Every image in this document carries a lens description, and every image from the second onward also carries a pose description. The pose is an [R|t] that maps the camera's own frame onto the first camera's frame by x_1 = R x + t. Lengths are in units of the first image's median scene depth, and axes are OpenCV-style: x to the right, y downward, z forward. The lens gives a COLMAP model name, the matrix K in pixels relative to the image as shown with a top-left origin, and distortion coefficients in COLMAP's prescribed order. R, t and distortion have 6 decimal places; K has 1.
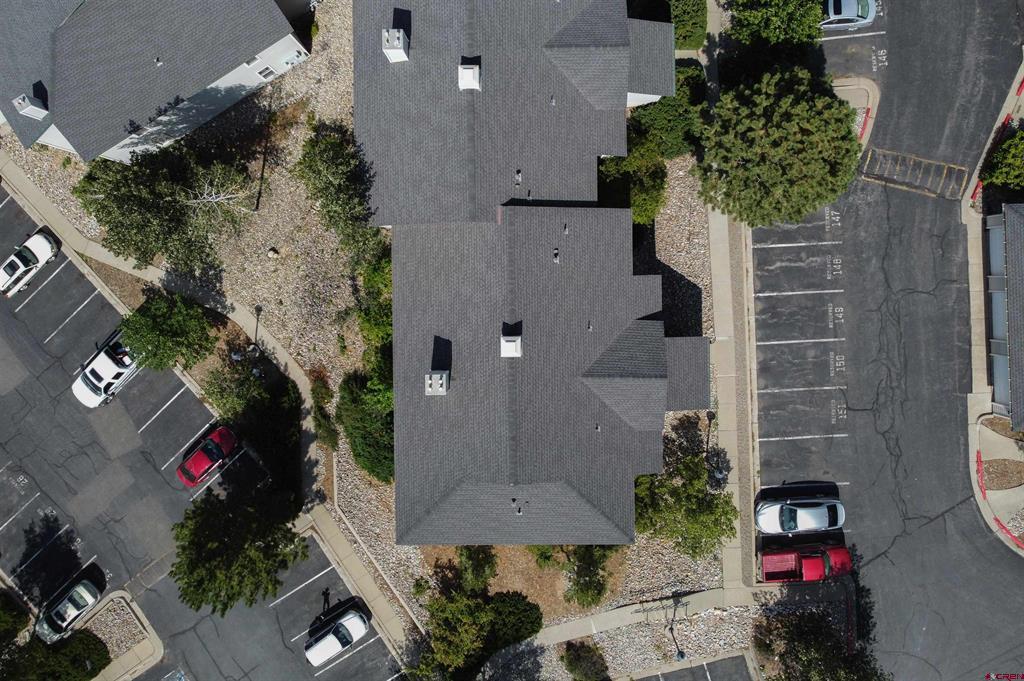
lens RADIAL K [[769.8, 0, 508.8], [0, 769.8, 294.3], [0, 0, 1]] dist [-0.001506, -0.022298]
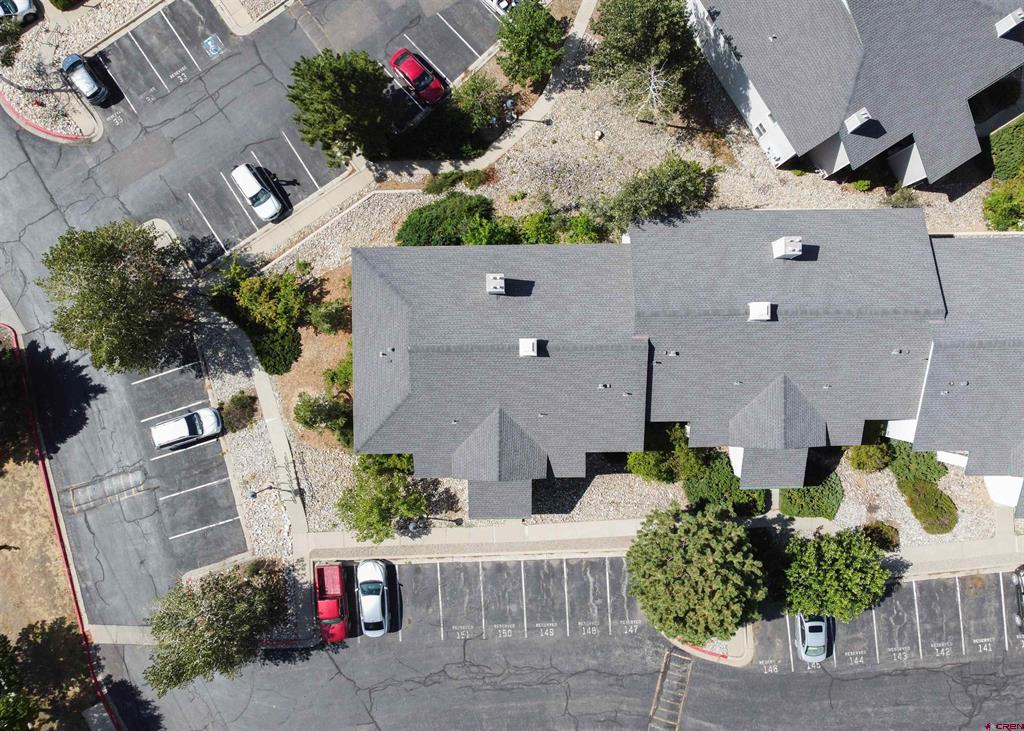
lens RADIAL K [[786.4, 0, 509.6], [0, 786.4, 364.1], [0, 0, 1]] dist [-0.002285, -0.018599]
pose [[0.000560, 0.999737, 0.022935, 0.001055], [-0.999985, 0.000436, 0.005409, 0.076217], [0.005398, -0.022937, 0.999722, -0.166639]]
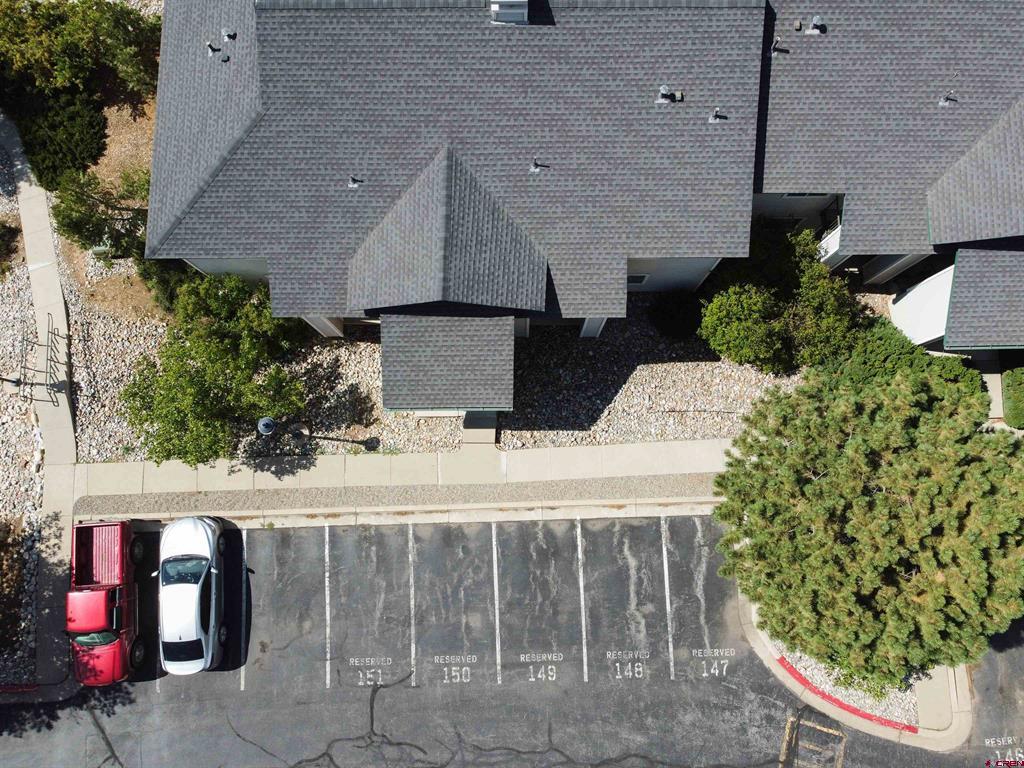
lens RADIAL K [[770.6, 0, 508.0], [0, 770.6, 388.1], [0, 0, 1]] dist [0.004068, -0.010409]
pose [[-0.014445, 0.991262, -0.131115, 0.296764], [-0.999890, -0.014775, -0.001549, 0.055893], [-0.003473, 0.131078, 0.991366, 0.413952]]
